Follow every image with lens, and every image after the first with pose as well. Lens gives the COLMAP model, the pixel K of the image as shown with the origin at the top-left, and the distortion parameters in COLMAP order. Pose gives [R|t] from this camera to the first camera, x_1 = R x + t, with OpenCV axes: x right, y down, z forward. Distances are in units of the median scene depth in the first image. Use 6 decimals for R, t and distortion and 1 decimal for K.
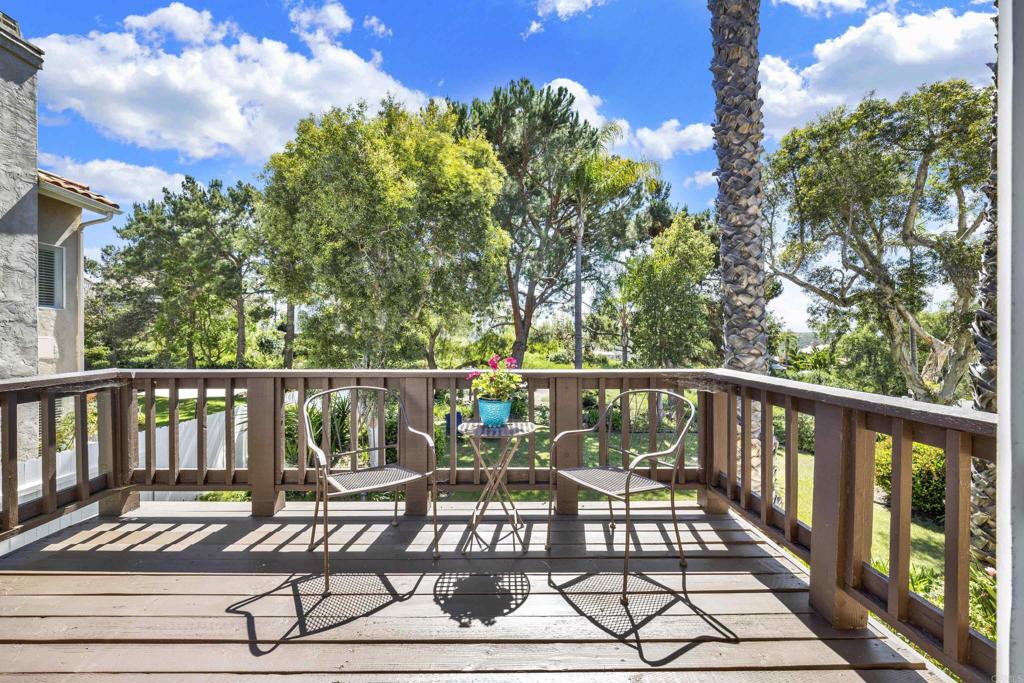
lens RADIAL K [[404.8, 0, 507.1], [0, 404.8, 342.5], [0, 0, 1]] dist [-0.001732, -0.002205]
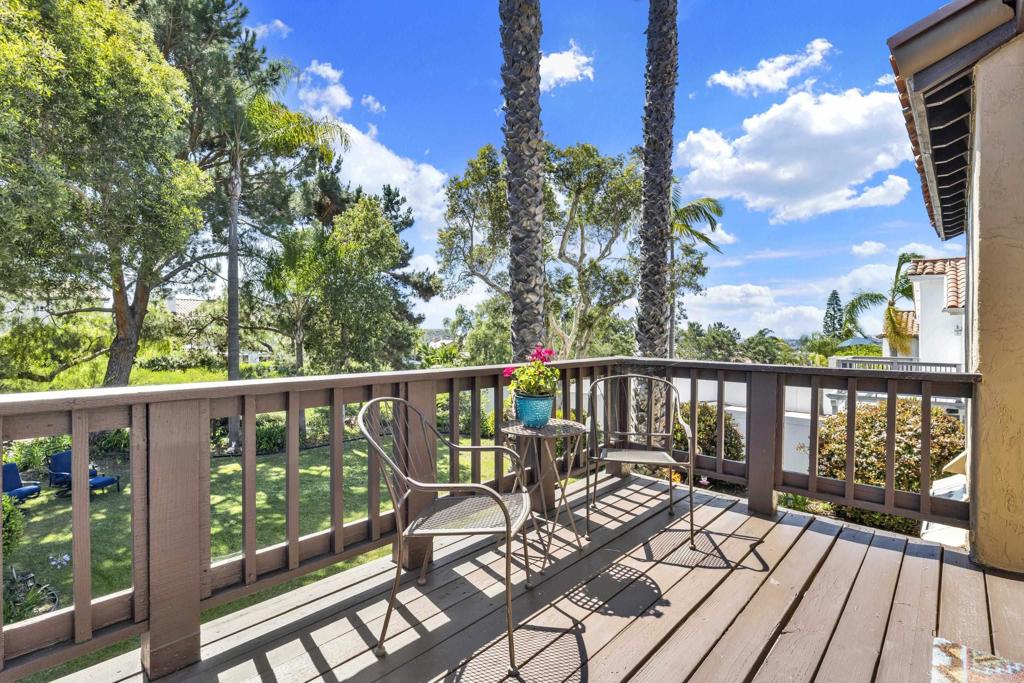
lens RADIAL K [[471.8, 0, 507.9], [0, 471.8, 339.0], [0, 0, 1]] dist [0.005906, -0.000627]
pose [[0.693933, -0.003983, 0.720028, -0.723915], [0.004471, 0.999989, 0.001223, 0.010664], [-0.720026, 0.002371, 0.693943, 0.276247]]
